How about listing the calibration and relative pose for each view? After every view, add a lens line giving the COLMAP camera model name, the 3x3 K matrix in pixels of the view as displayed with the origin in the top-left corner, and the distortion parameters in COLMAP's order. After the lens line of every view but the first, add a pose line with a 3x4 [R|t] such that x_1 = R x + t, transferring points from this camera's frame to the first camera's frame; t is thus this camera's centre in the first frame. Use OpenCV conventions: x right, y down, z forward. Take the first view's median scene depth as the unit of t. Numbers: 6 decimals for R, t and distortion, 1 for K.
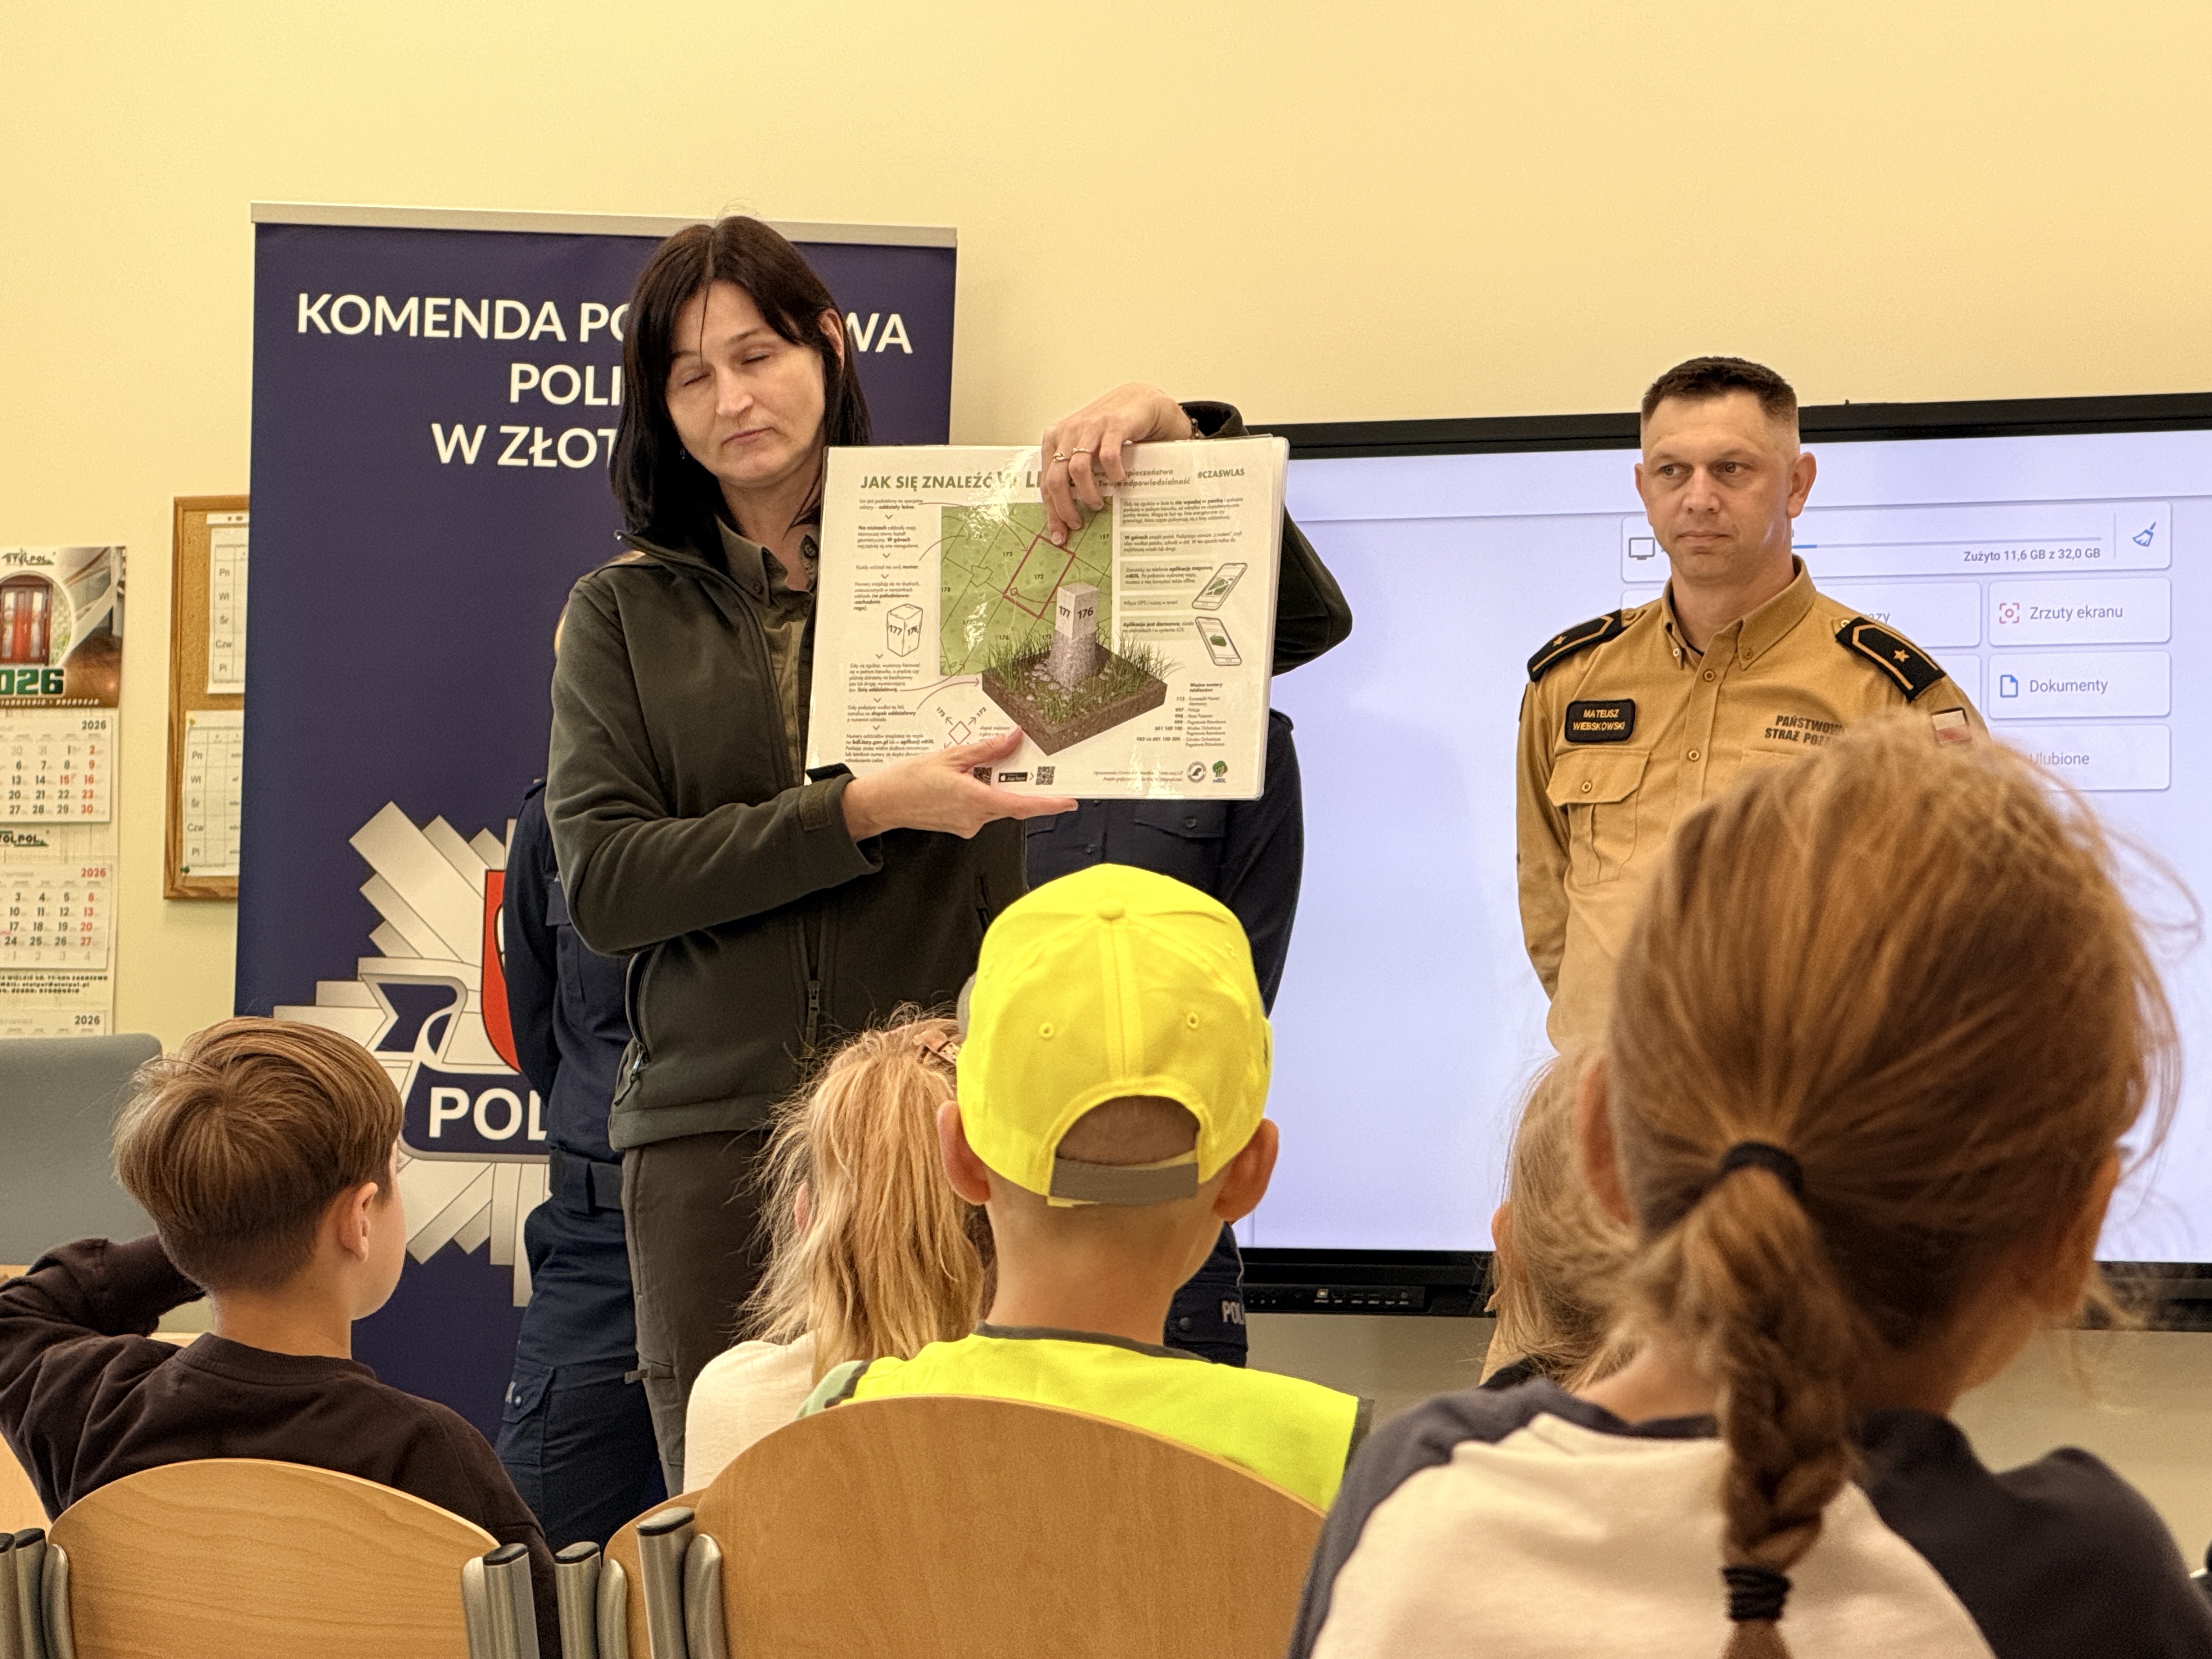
lens RADIAL K [[7554.8, 0, 1138.7], [0, 7554.8, 782.6], [0, 0, 1]] dist [0.155229, 0.000000]
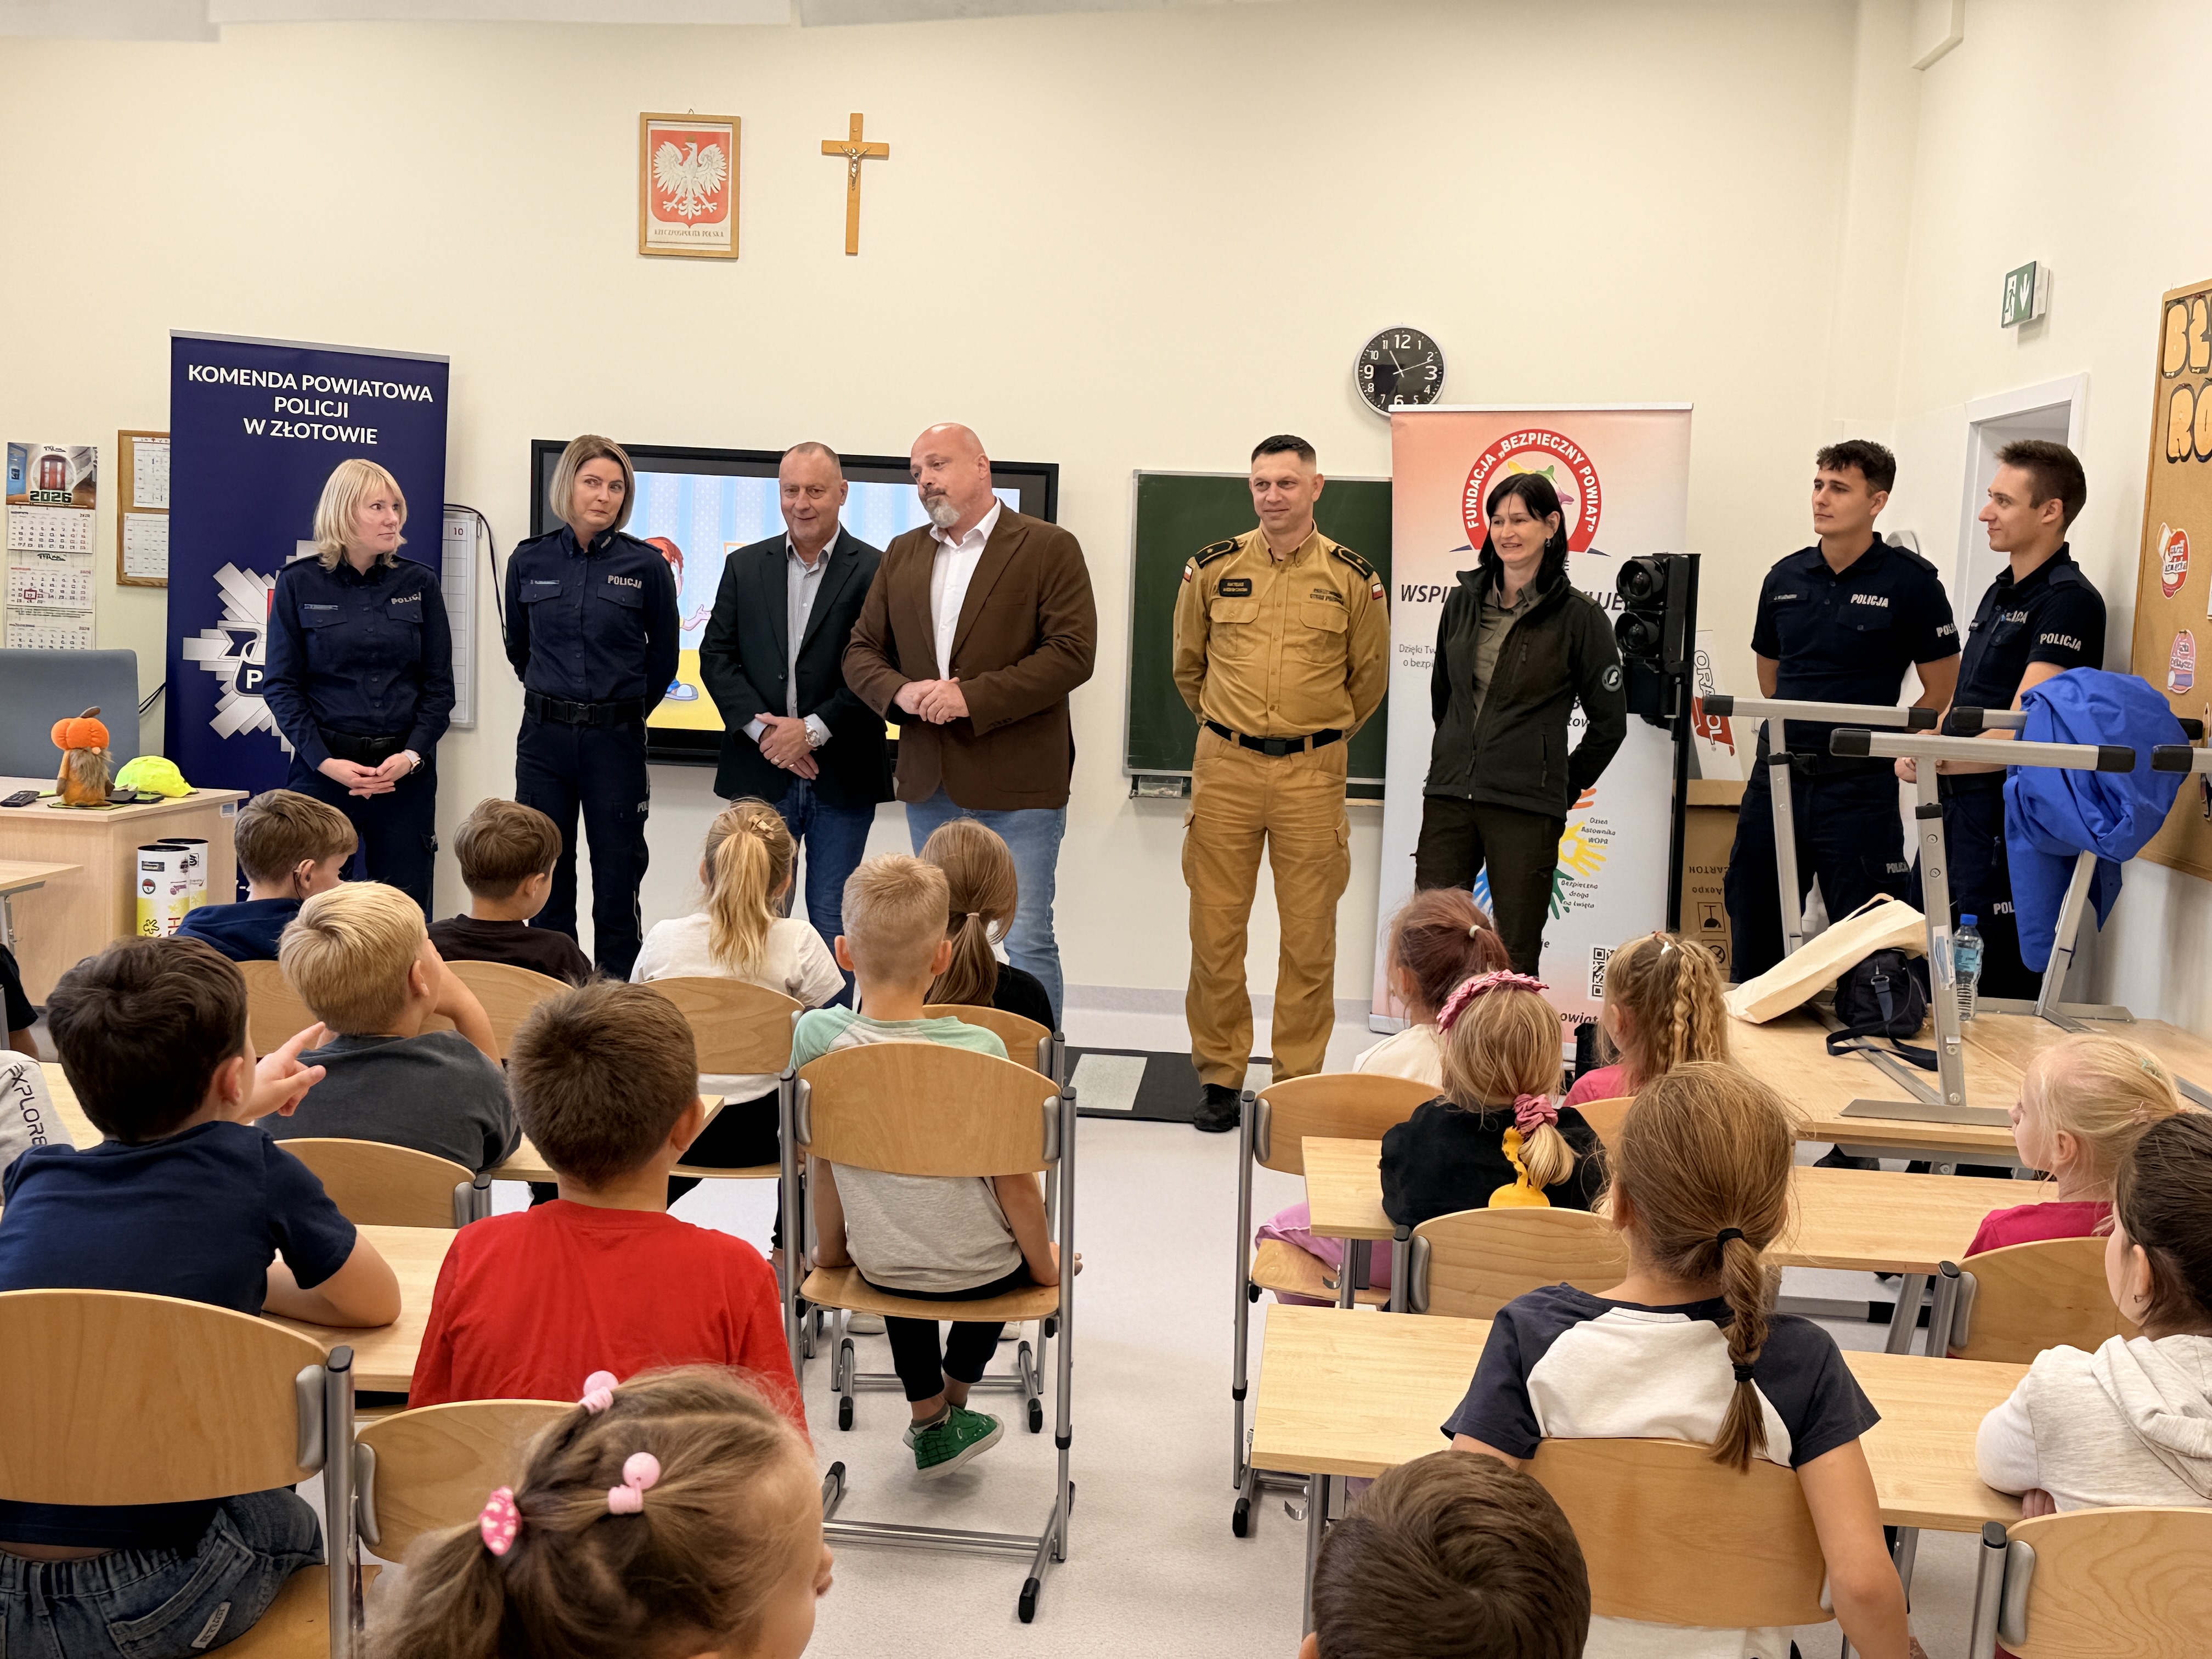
lens RADIAL K [[2585.4, 0, 1094.1], [0, 2585.4, 837.3], [0, 0, 1]] dist [0.080963, 0.000000]
pose [[0.943519, -0.002509, 0.331310, -0.115955], [-0.052416, 0.986248, 0.156741, -0.061744], [-0.327147, -0.165254, 0.930412, 0.028149]]
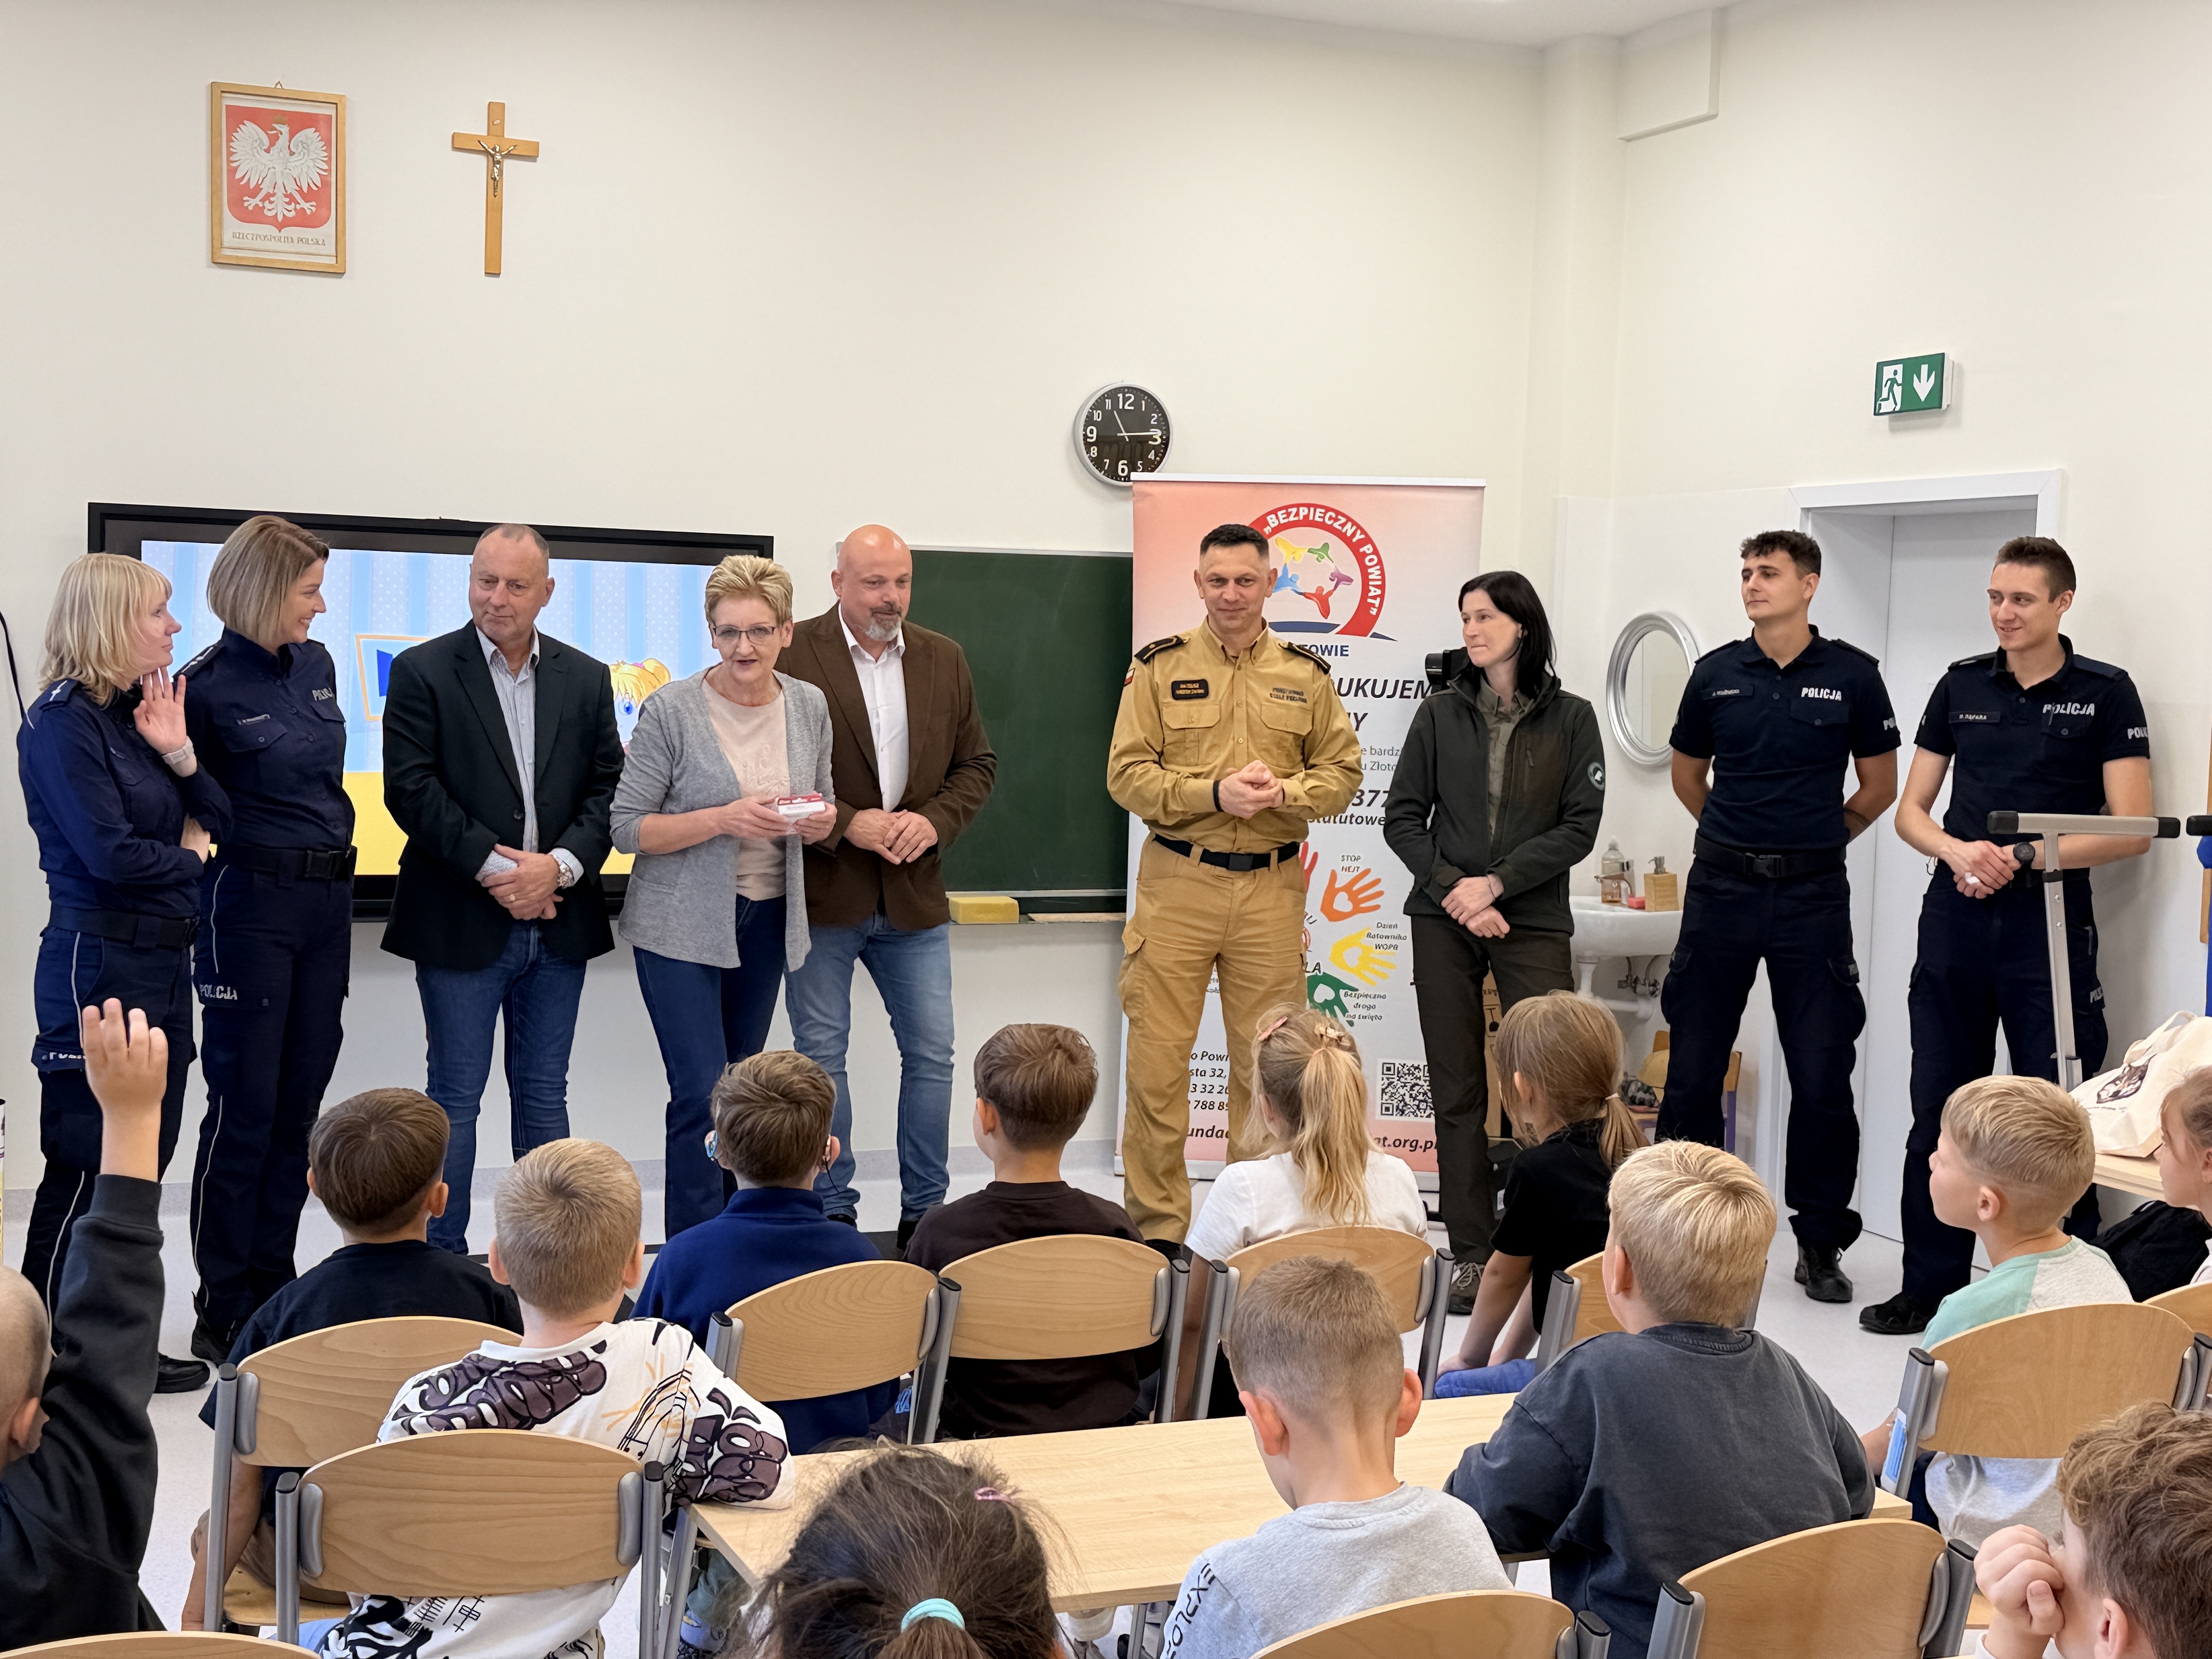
lens RADIAL K [[2877.8, 0, 1090.7], [0, 2877.8, 812.3], [0, 0, 1]] dist [0.127410, 0.000000]
pose [[0.699456, -0.031609, 0.713976, -0.372495], [-0.062376, 0.992509, 0.105048, -0.062651], [-0.711948, -0.118012, 0.692245, 0.236647]]
